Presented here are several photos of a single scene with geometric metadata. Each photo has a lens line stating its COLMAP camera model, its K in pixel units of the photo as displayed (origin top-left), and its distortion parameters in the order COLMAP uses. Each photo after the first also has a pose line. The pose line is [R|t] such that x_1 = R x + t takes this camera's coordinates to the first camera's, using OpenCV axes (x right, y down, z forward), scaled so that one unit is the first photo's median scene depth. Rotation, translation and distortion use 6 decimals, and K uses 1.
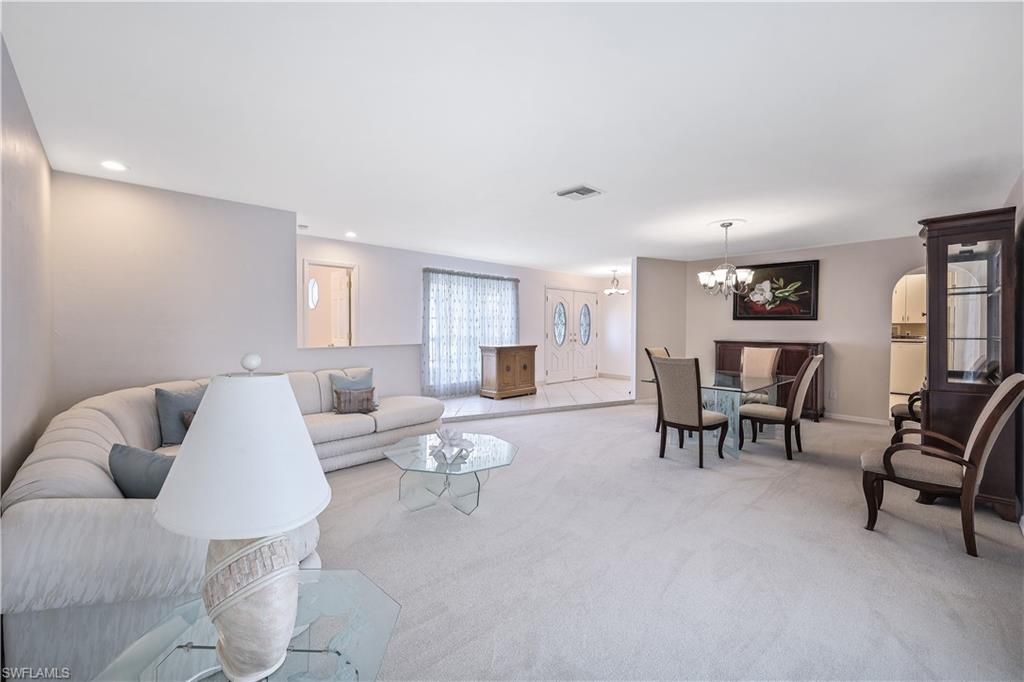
lens RADIAL K [[419.1, 0, 518.7], [0, 419.1, 328.3], [0, 0, 1]] dist [-0.000565, 0.000001]
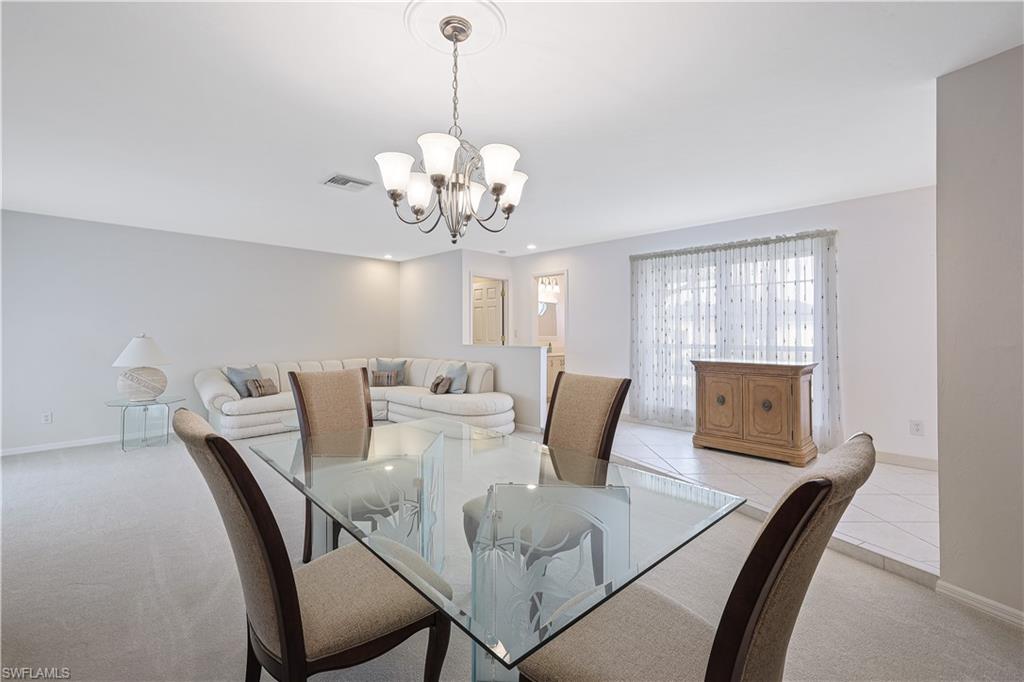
lens RADIAL K [[419.1, 0, 518.7], [0, 419.1, 328.3], [0, 0, 1]] dist [-0.000565, 0.000001]
pose [[0.041403, -0.001682, -0.999141, 0.547133], [0.000408, 0.999999, -0.001667, -0.002009], [0.999142, -0.000339, 0.041403, 0.708082]]
